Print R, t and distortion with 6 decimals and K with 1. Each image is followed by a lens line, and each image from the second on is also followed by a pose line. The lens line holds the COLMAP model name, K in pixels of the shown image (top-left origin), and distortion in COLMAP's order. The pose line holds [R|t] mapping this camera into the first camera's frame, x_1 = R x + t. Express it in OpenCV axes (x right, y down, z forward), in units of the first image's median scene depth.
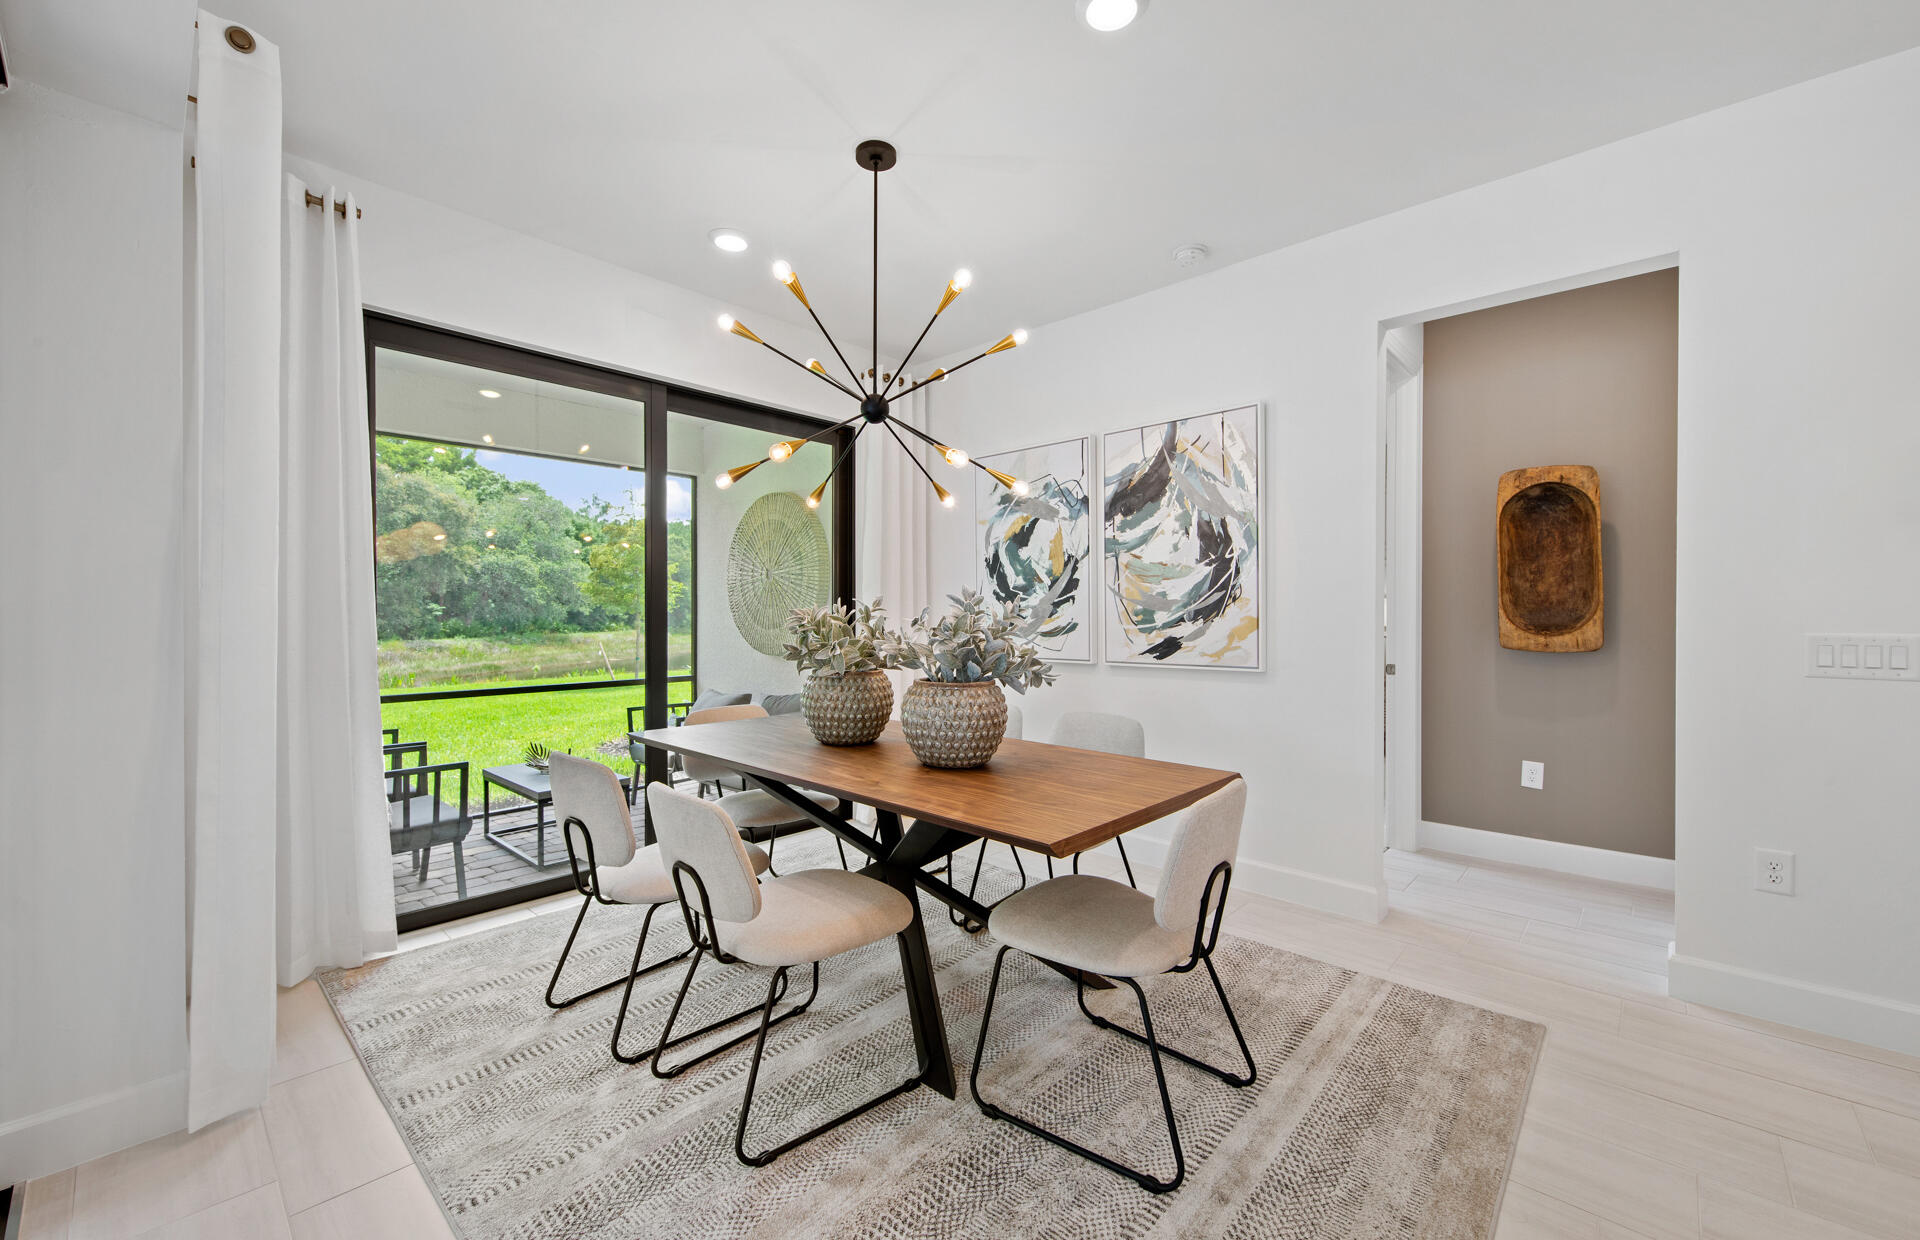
lens RADIAL K [[740.3, 0, 927.8], [0, 740.3, 623.1], [0, 0, 1]] dist [0.001155, -0.002377]
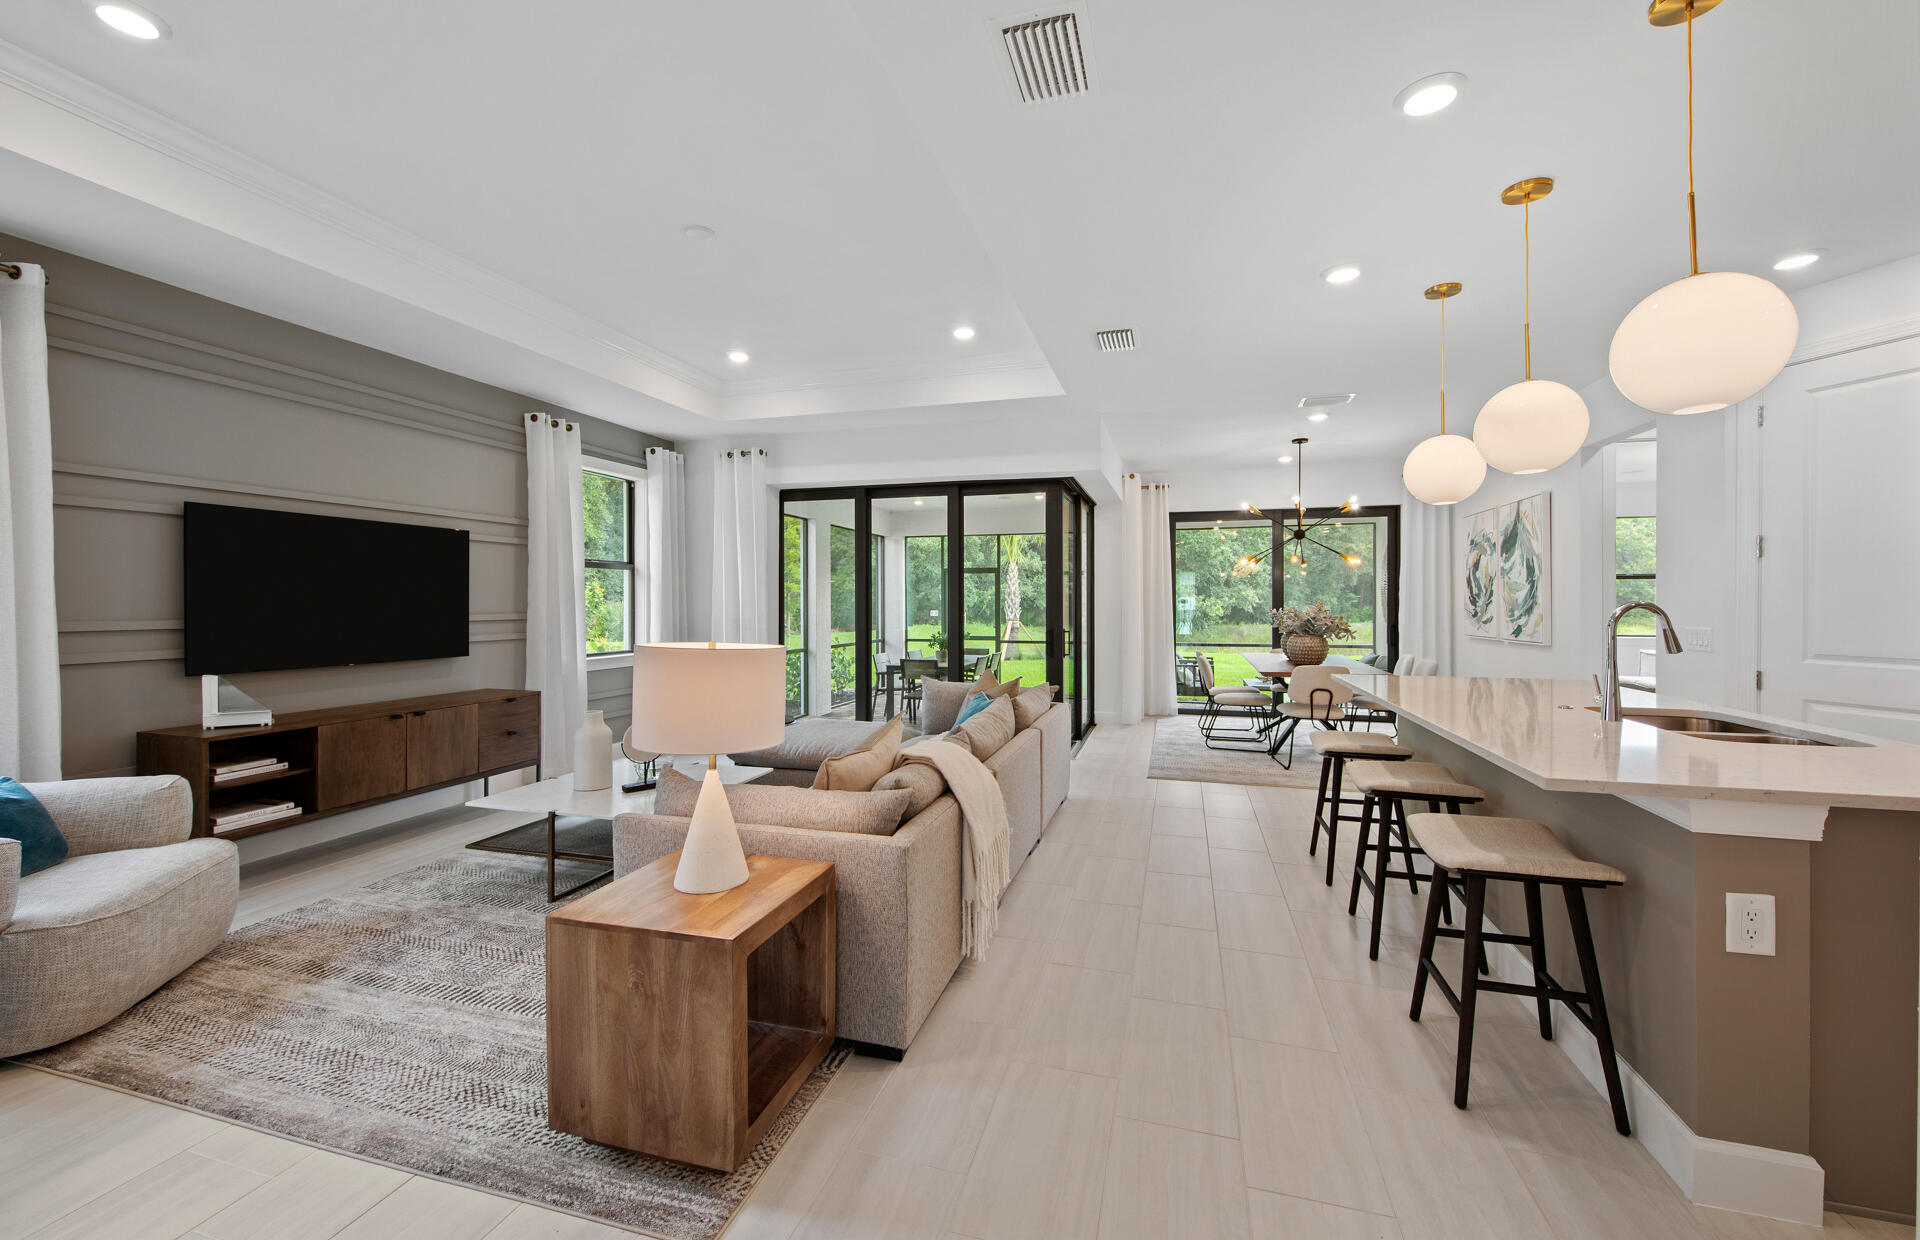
lens RADIAL K [[740.3, 0, 964.0], [0, 740.3, 609.5], [0, 0, 1]] dist [0.001155, -0.002377]
pose [[0.461666, 0.008183, -0.887016, 1.255393], [-0.009053, 0.999949, 0.004513, -0.012804], [0.887008, 0.005946, 0.461716, -0.947935]]
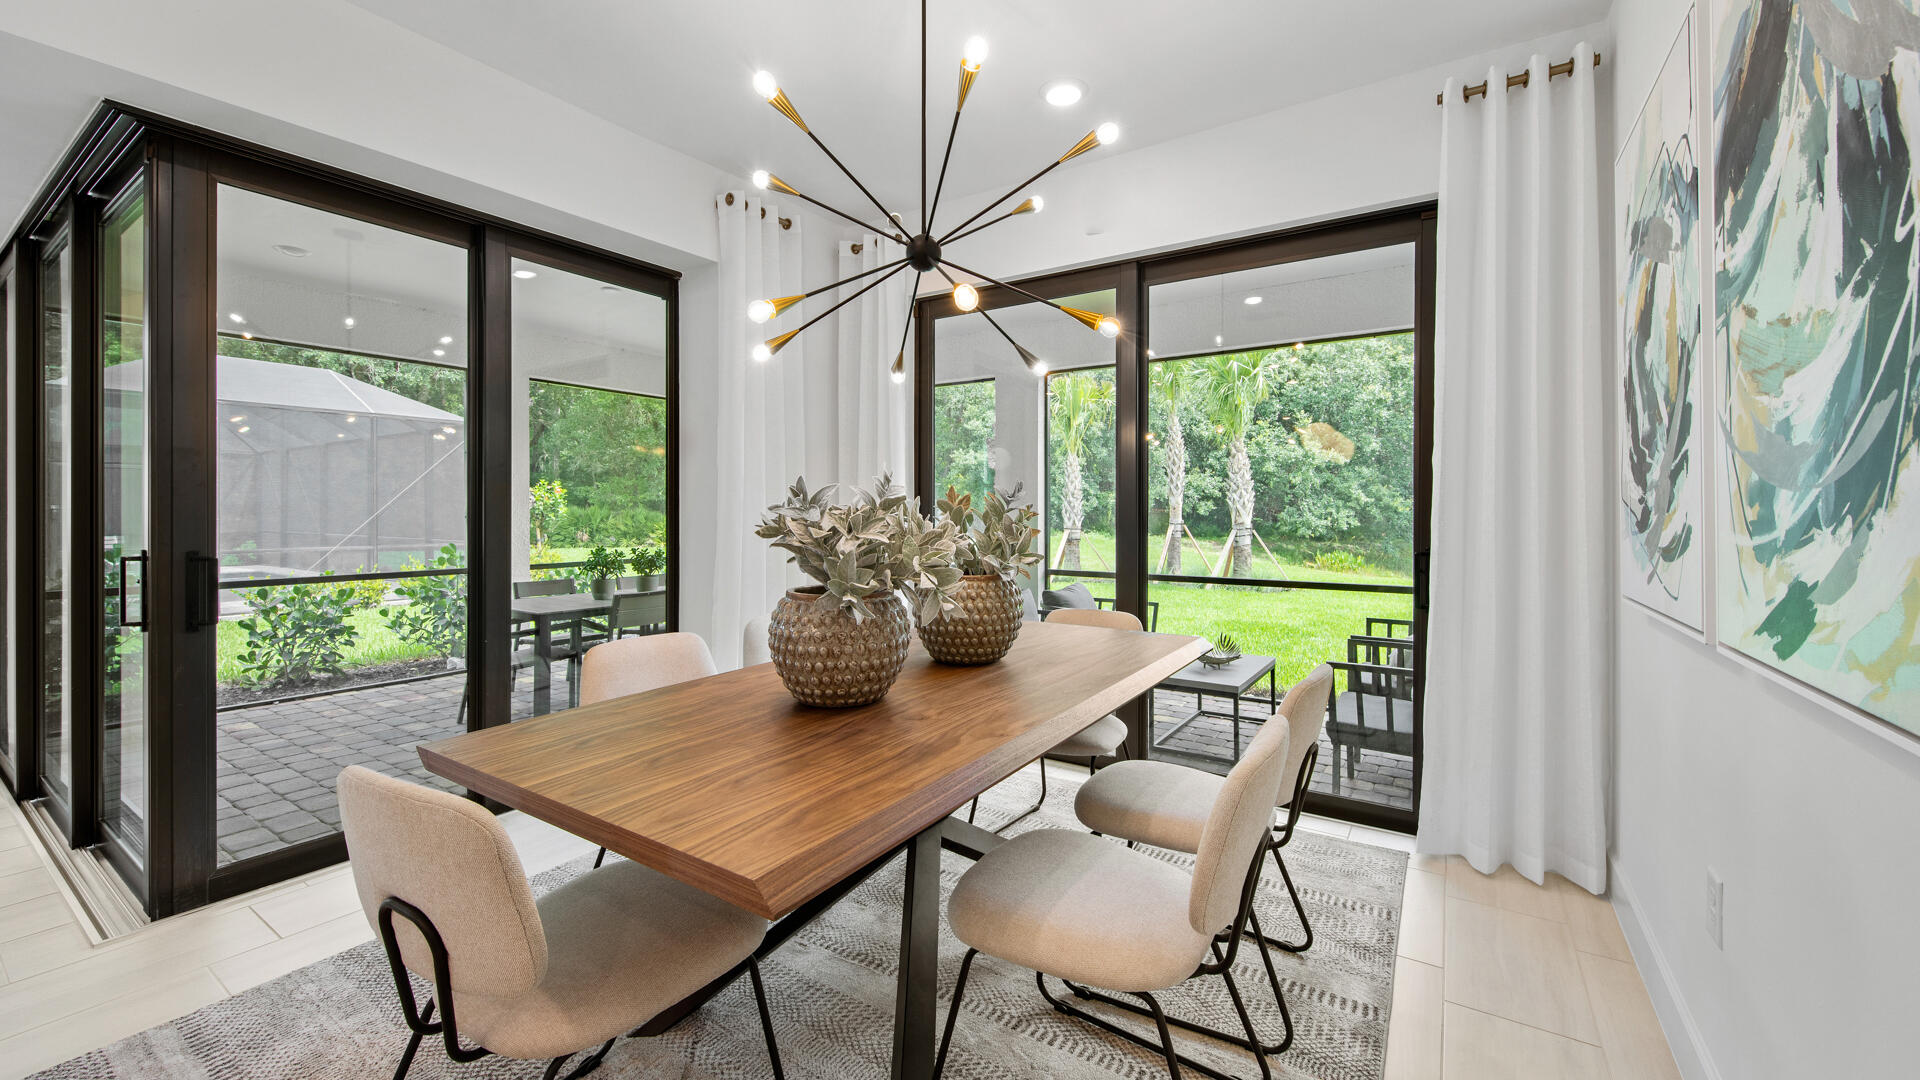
lens RADIAL K [[744.7, 0, 1000.2], [0, 744.7, 515.1], [0, 0, 1]] dist [0.001286, -0.000075]
pose [[0.205836, 0.006201, -0.978567, 0.532845], [-0.010703, 0.999934, 0.004085, -0.003598], [0.978528, 0.009633, 0.205889, 0.646553]]
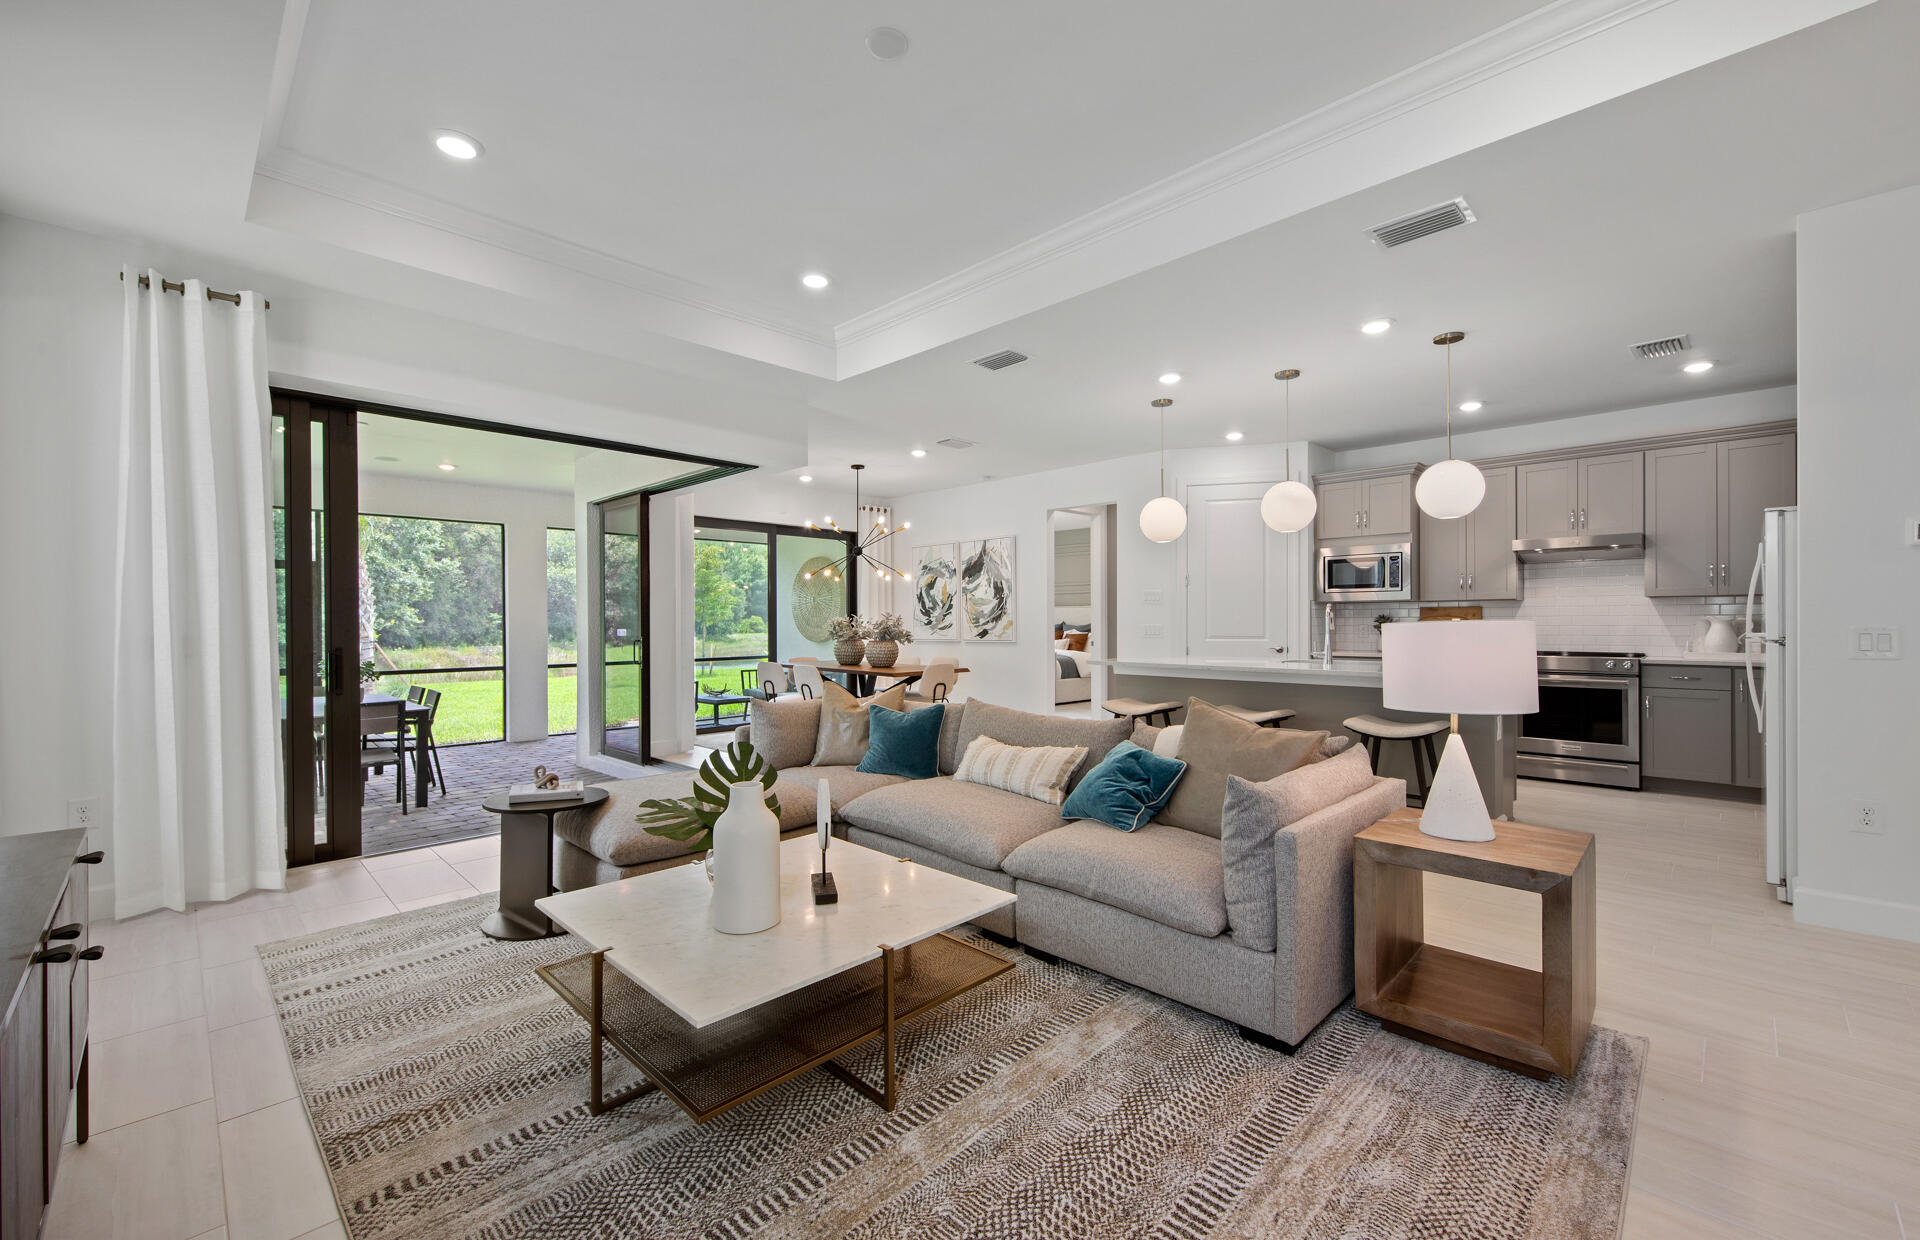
lens RADIAL K [[782.4, 0, 943.7], [0, 782.4, 632.3], [0, 0, 1]] dist [0.001581, 0.000158]
pose [[0.999836, -0.003856, -0.017704, 0.236418], [0.003877, 0.999992, 0.001149, 0.025814], [0.017699, -0.001218, 0.999843, -1.540725]]
